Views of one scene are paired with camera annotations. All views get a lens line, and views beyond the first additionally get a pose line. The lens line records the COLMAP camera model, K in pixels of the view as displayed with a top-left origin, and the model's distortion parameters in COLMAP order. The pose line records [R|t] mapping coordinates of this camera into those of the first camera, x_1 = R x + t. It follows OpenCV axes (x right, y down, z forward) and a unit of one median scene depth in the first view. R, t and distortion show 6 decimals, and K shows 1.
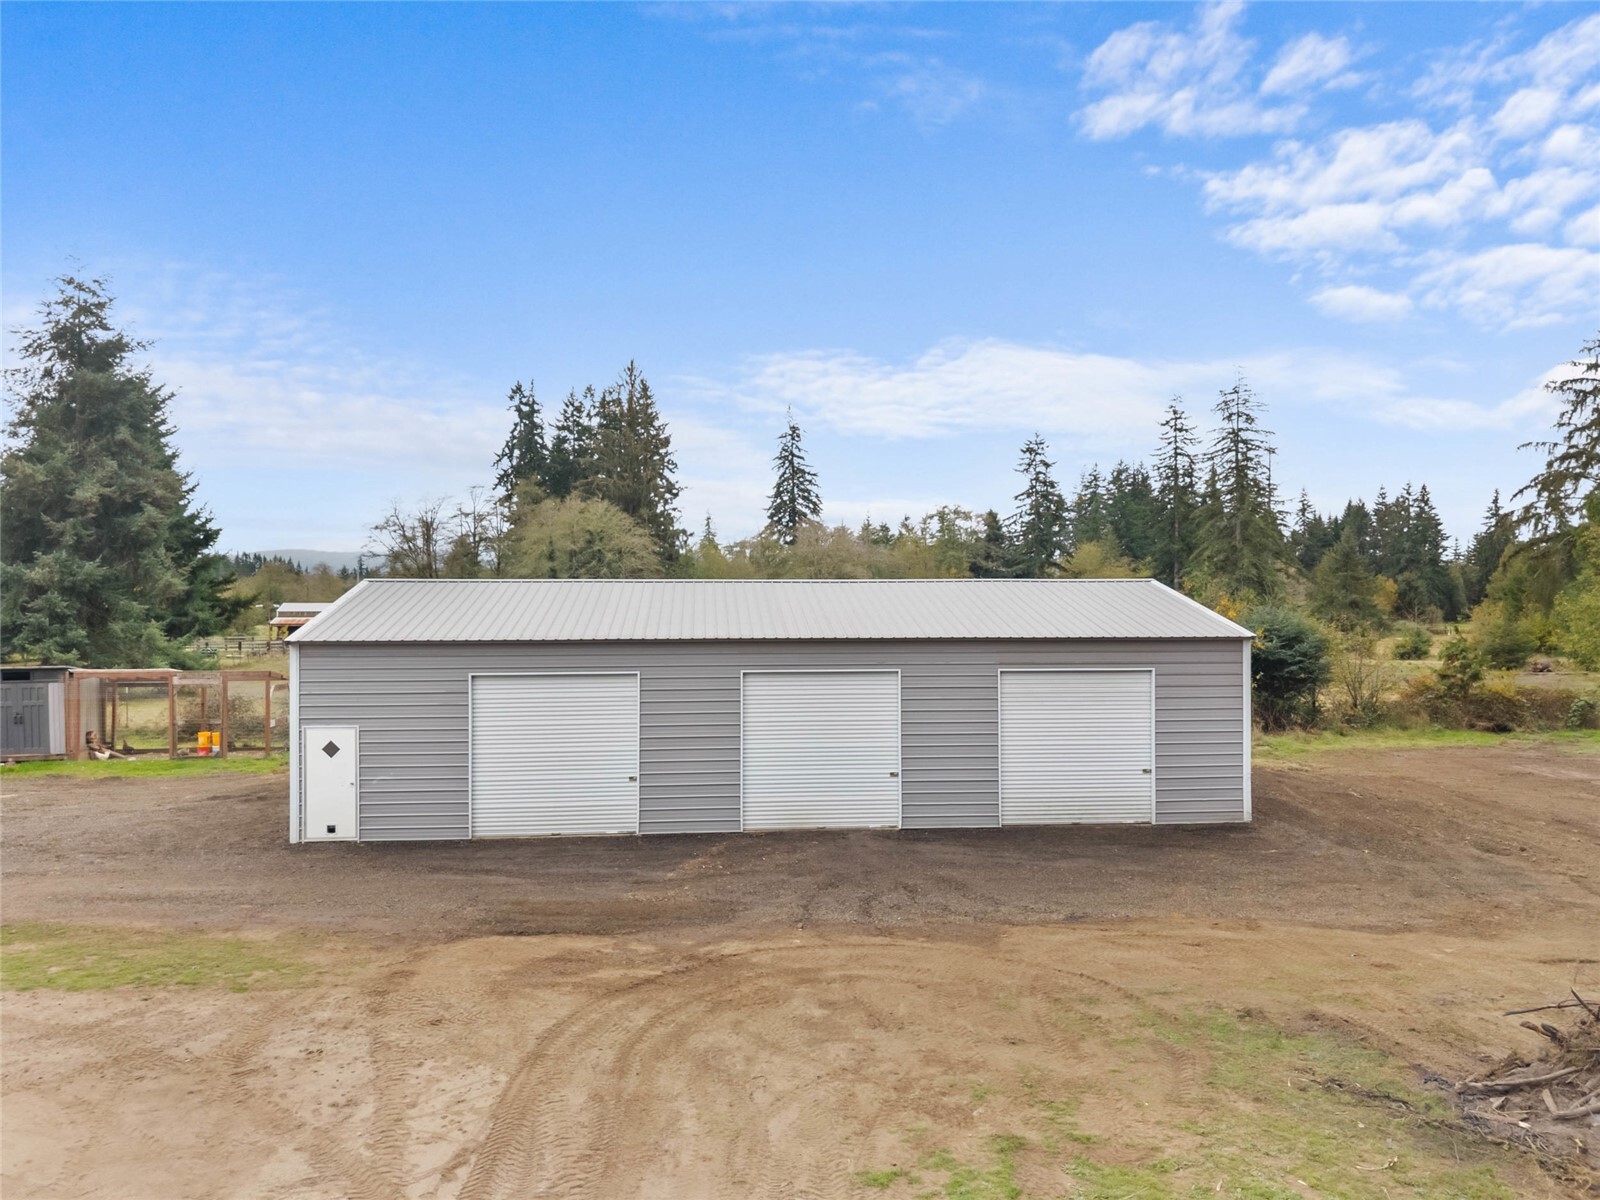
lens RADIAL K [[1071.1, 0, 800.0], [0, 1071.1, 600.0], [0, 0, 1]] dist [0.045322, -0.027156]
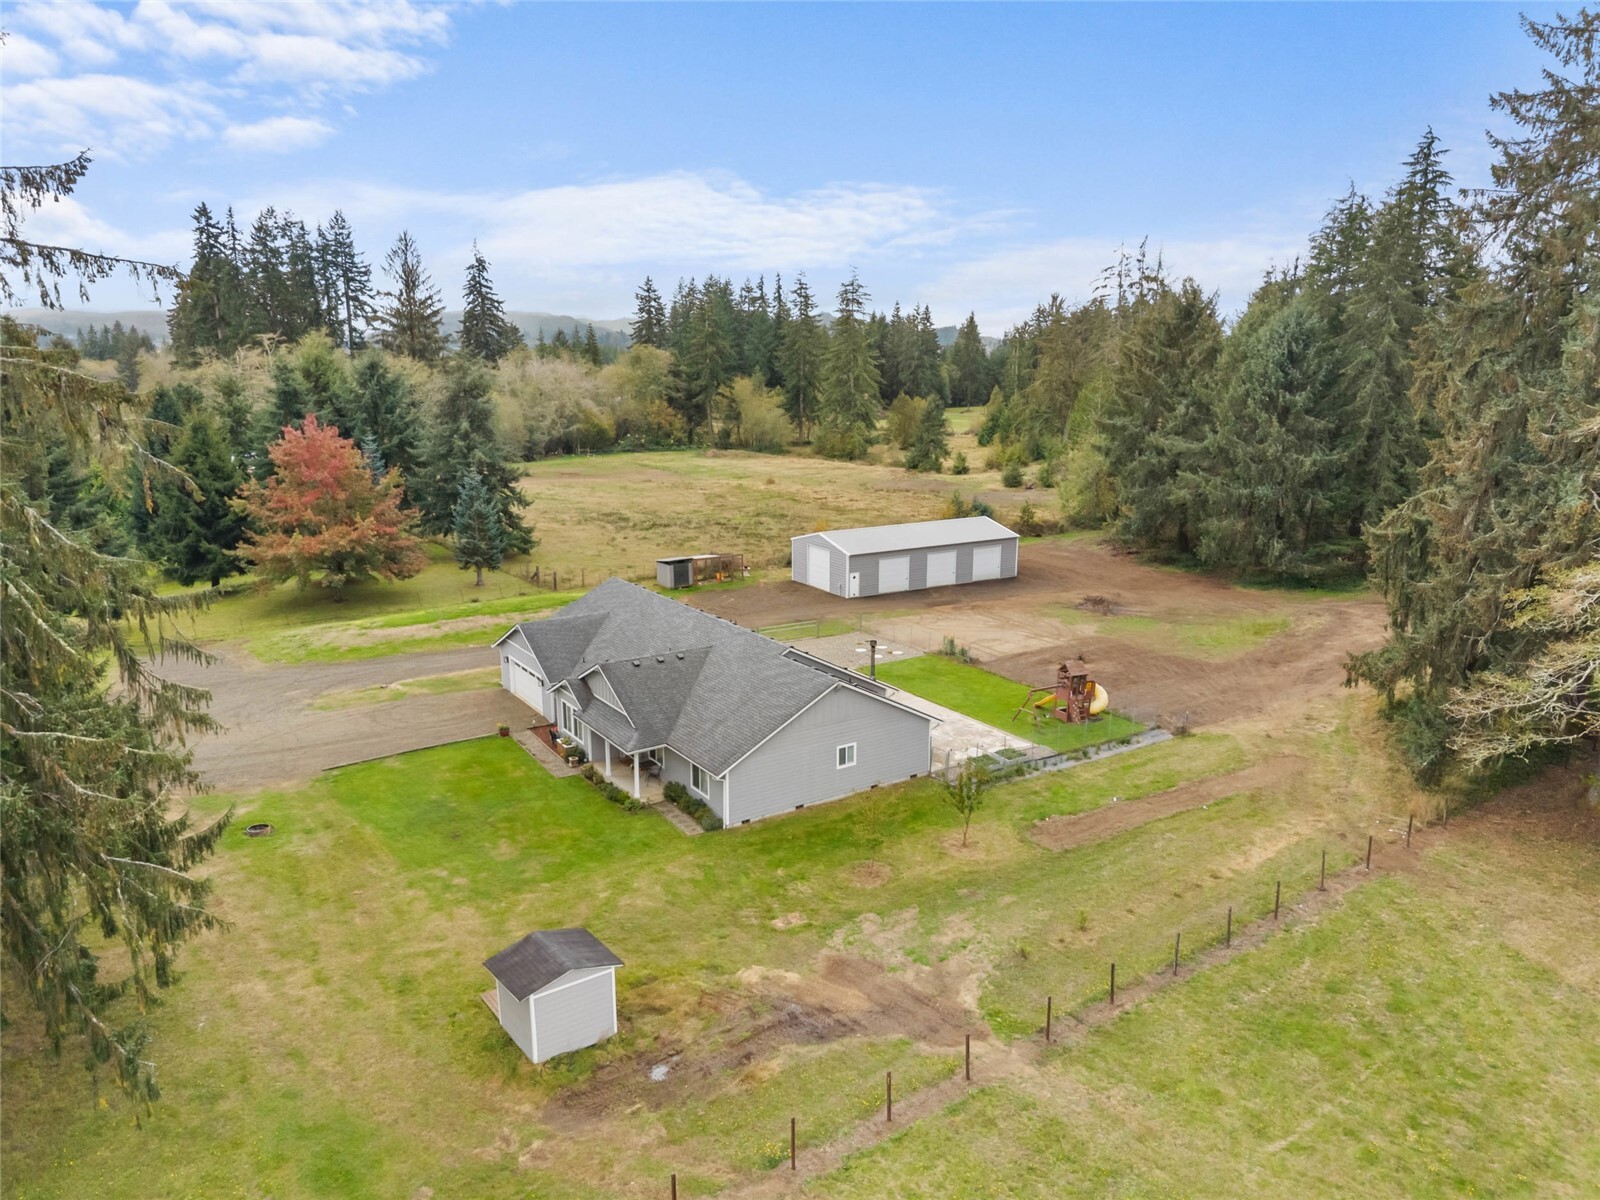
lens RADIAL K [[1085.4, 0, 800.0], [0, 1085.4, 600.0], [0, 0, 1]] dist [0.000904, -0.002135]
pose [[0.901643, -0.092936, 0.422379, -0.222859], [-0.004761, 0.974446, 0.224571, -0.068319], [-0.432456, -0.204494, 0.878159, -0.251029]]
